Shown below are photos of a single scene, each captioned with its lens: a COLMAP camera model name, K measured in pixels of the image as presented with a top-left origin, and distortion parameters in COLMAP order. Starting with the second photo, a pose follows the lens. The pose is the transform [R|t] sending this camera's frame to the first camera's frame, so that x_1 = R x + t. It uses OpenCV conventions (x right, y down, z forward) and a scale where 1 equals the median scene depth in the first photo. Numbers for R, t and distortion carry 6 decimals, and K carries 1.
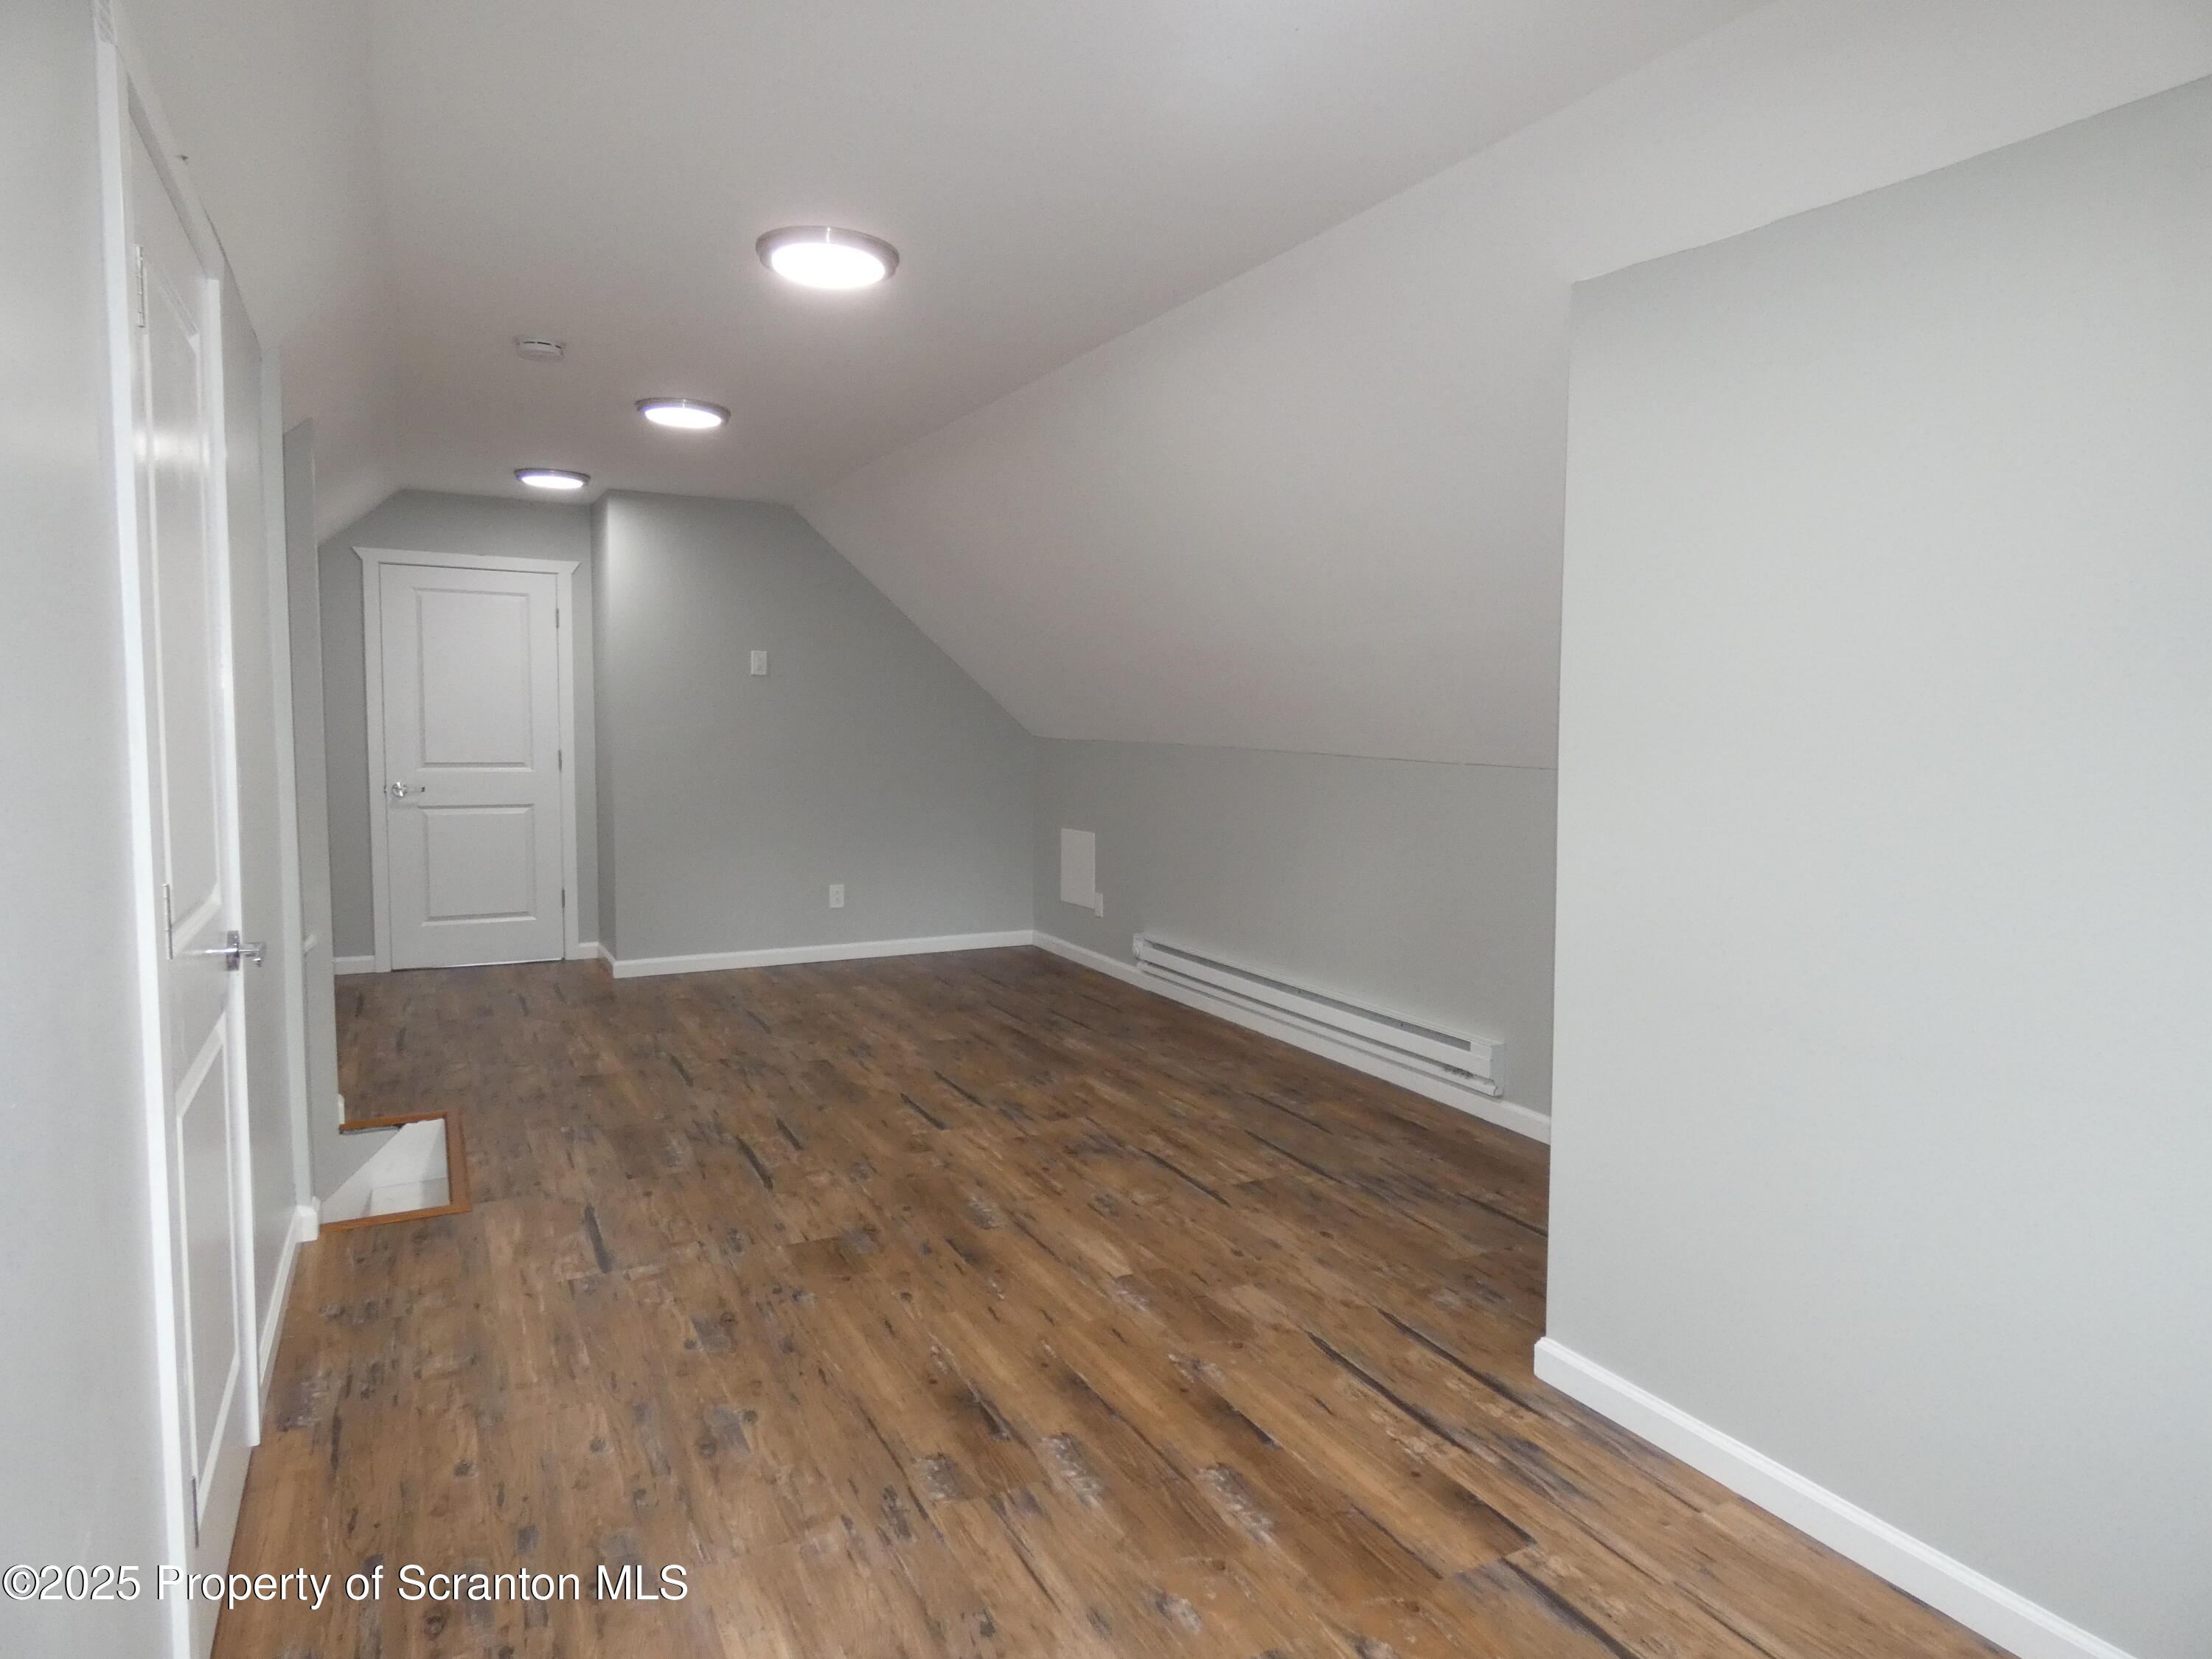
lens RADIAL K [[1324.6, 0, 1104.3], [0, 1324.6, 824.2], [0, 0, 1]] dist [-0.002322, -0.000086]
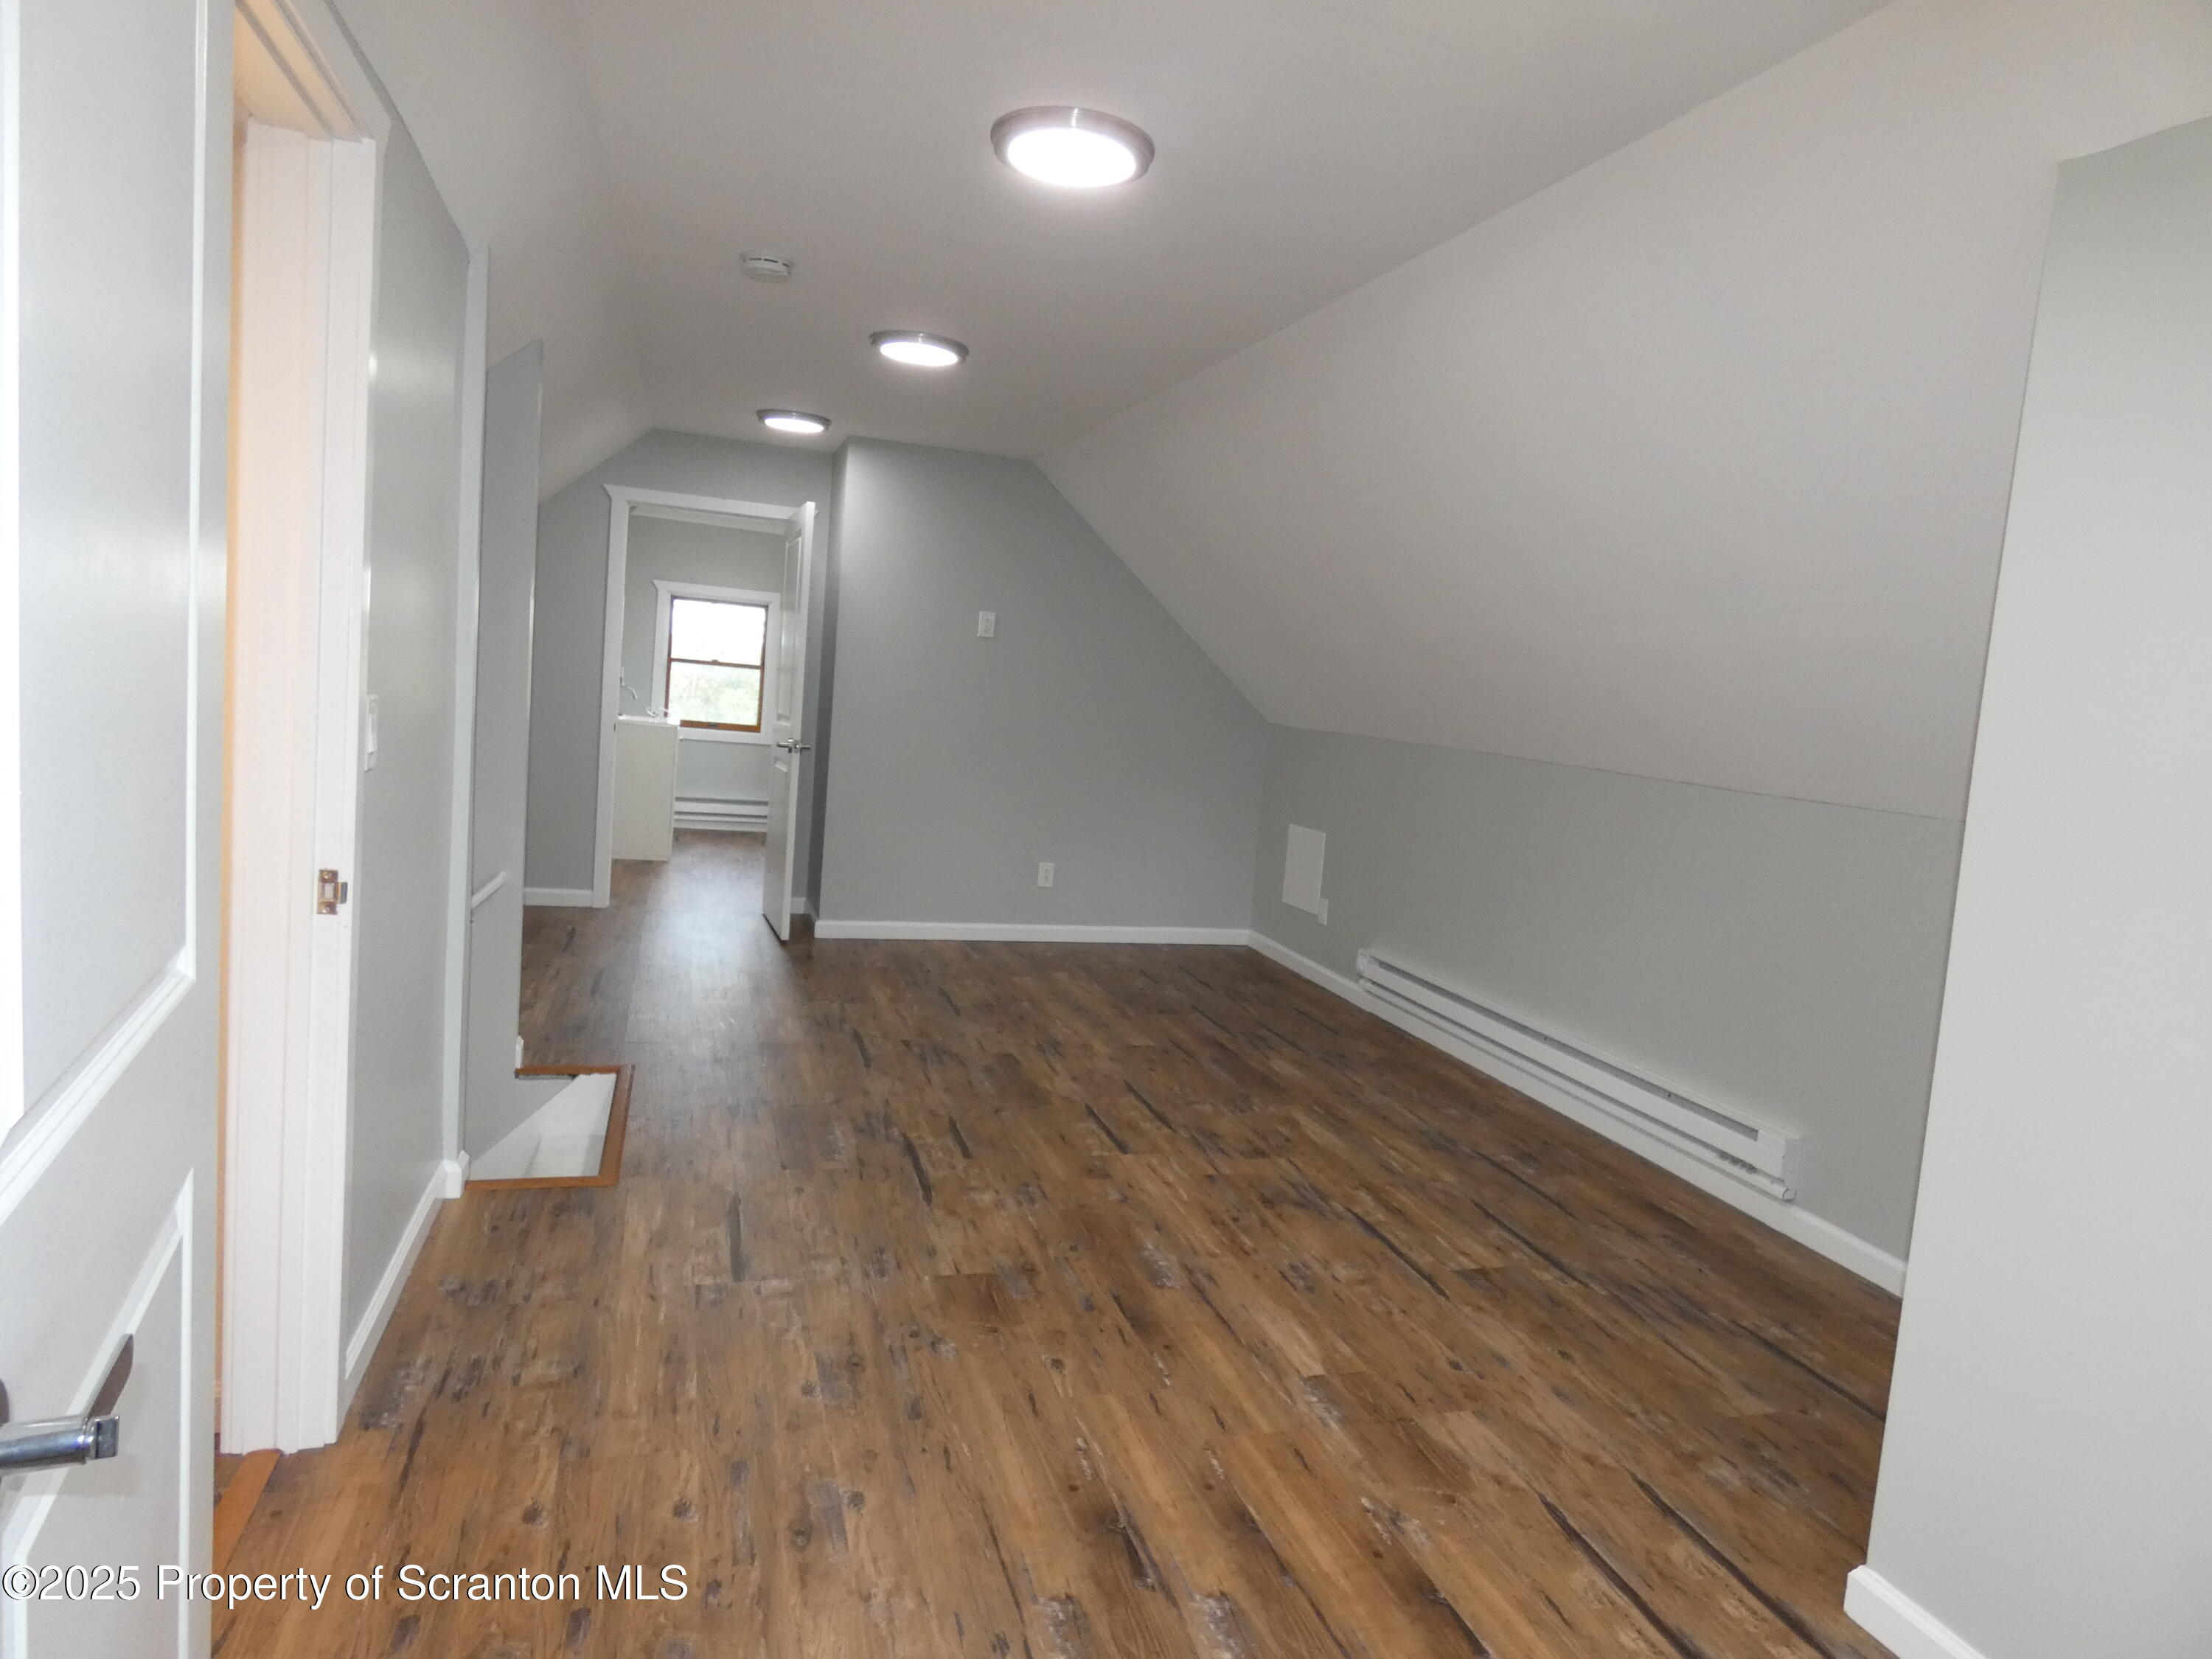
lens RADIAL K [[1324.6, 0, 1102.3], [0, 1324.6, 820.5], [0, 0, 1]] dist [-0.002322, -0.000086]
pose [[0.981149, 0.088958, -0.171561, -0.003529], [-0.087005, 0.996029, 0.018887, -0.010830], [0.172559, -0.003605, 0.984993, 0.119567]]
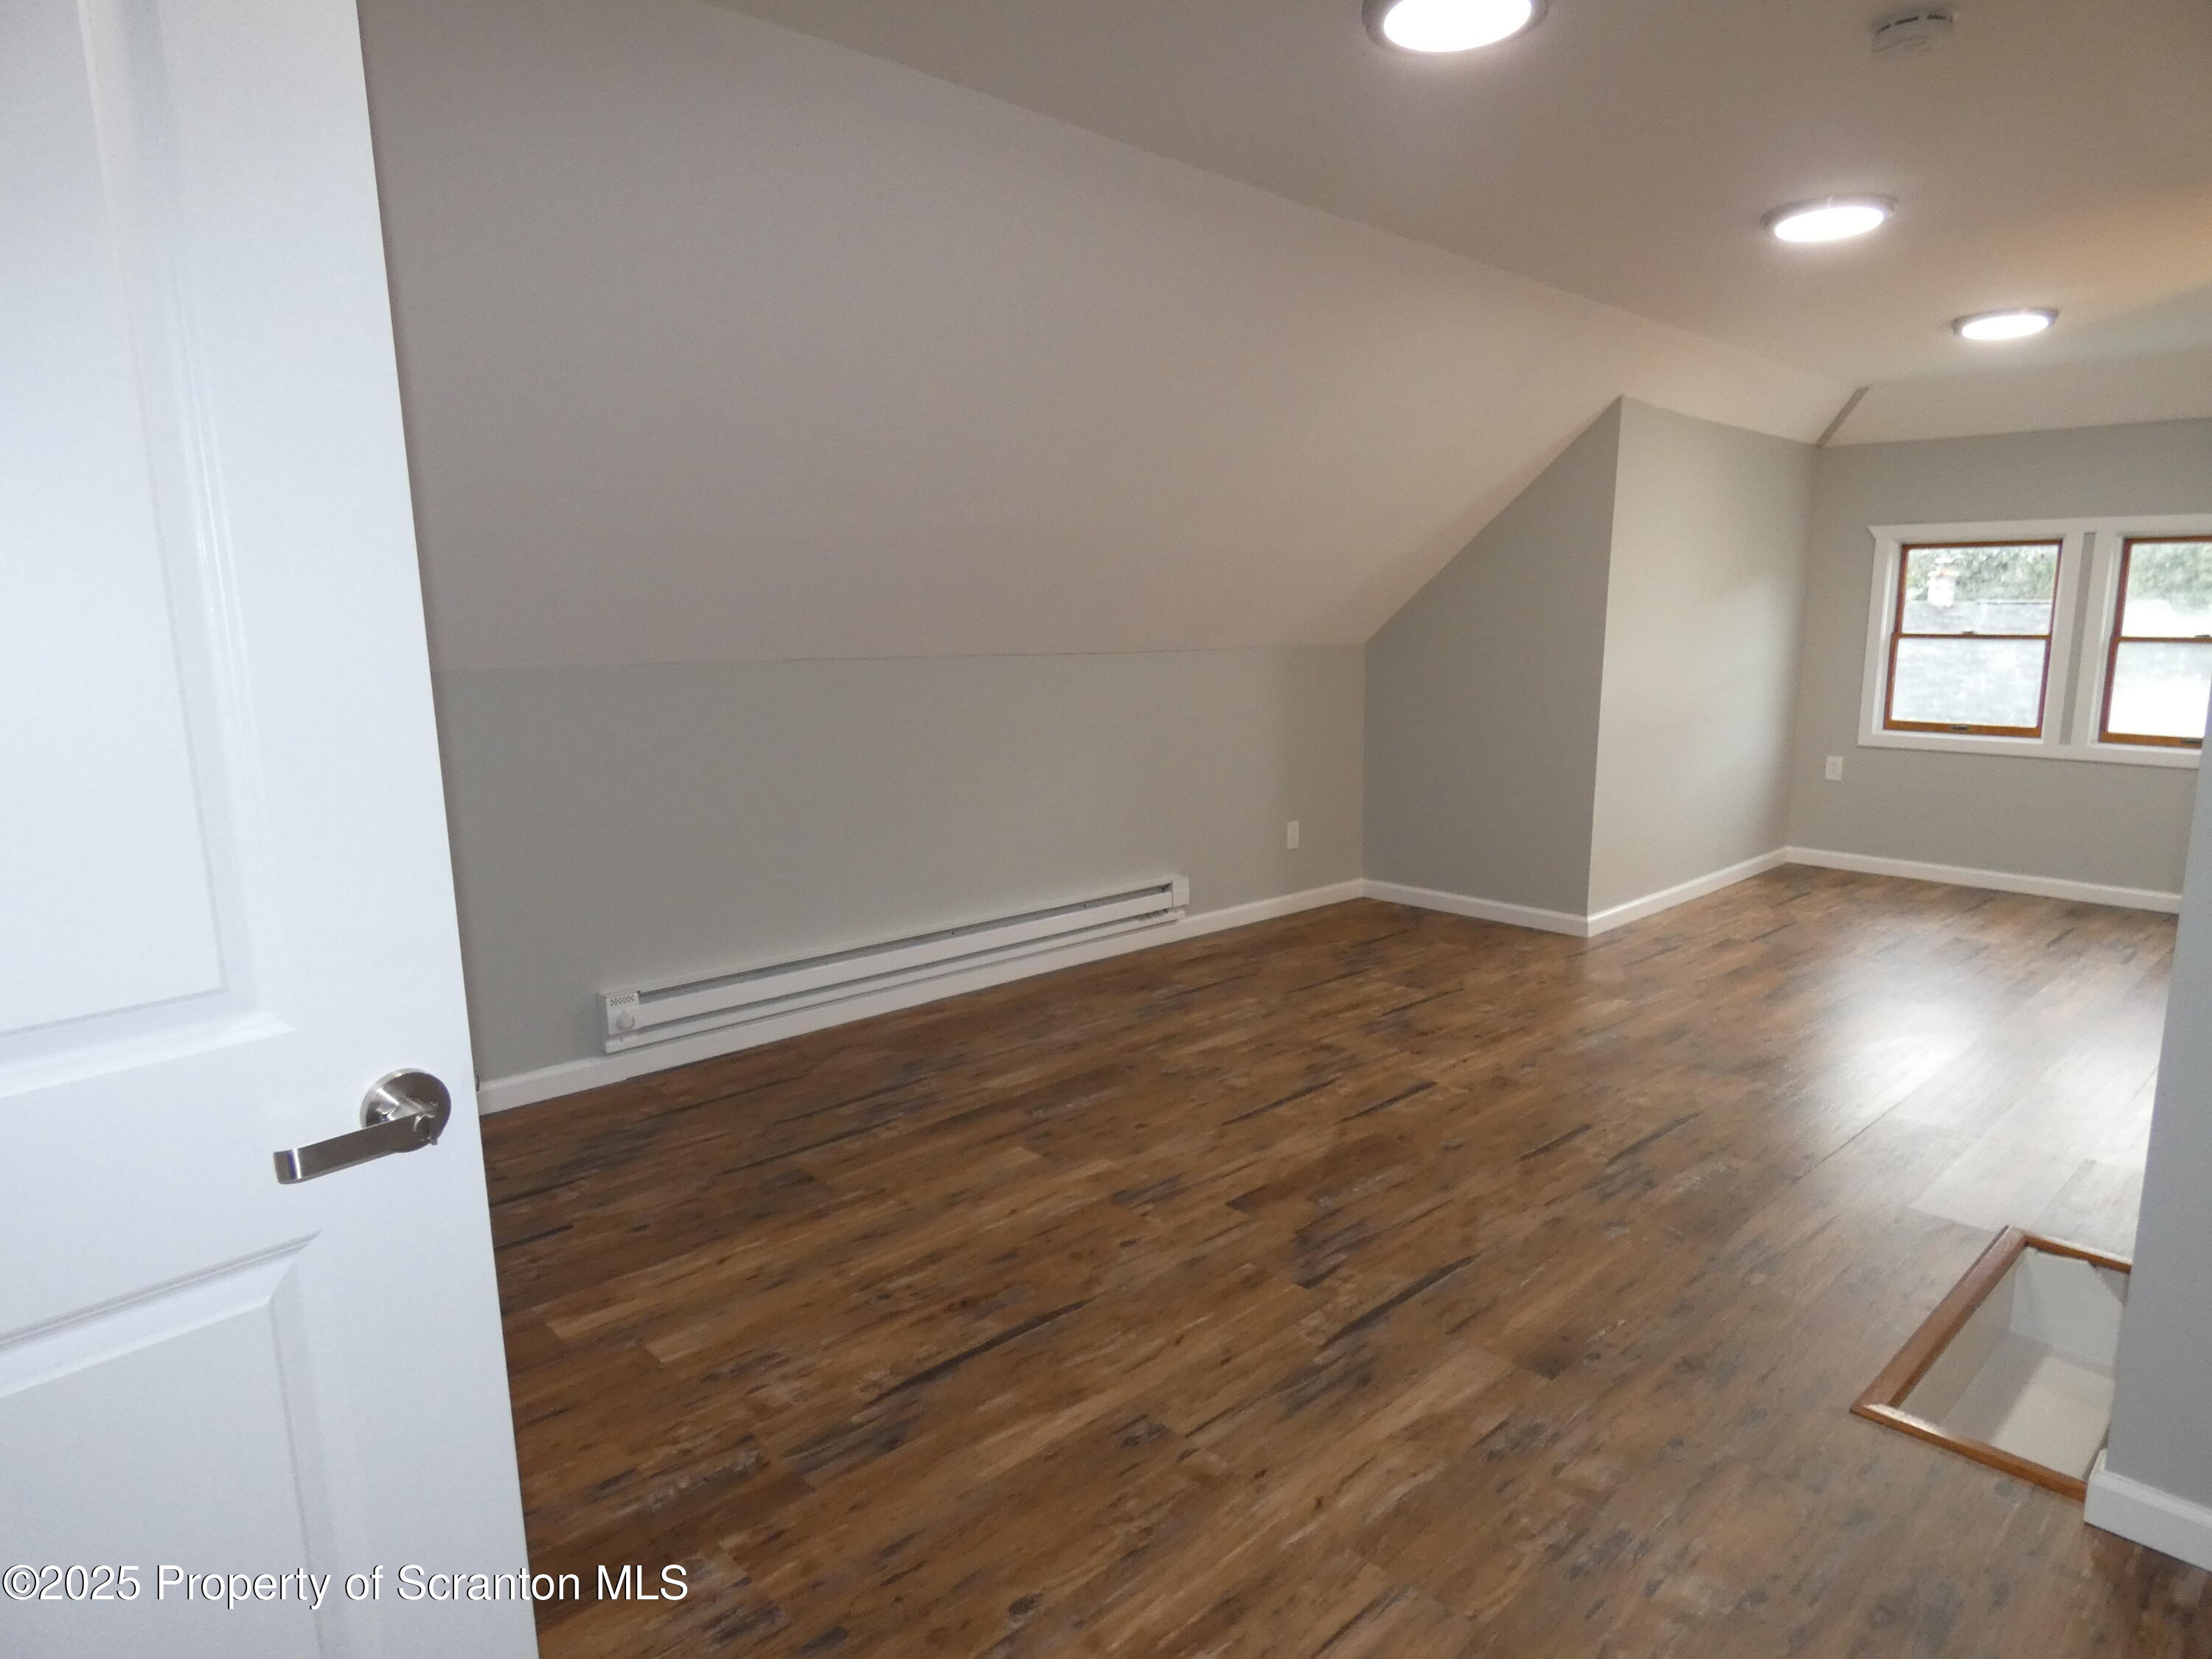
lens RADIAL K [[1324.6, 0, 1107.9], [0, 1324.6, 845.2], [0, 0, 1]] dist [-0.002322, -0.000086]
pose [[-0.277208, -0.179226, 0.943946, -0.926015], [0.078240, 0.974974, 0.208095, -0.137681], [-0.957619, 0.131540, -0.256248, 1.498911]]
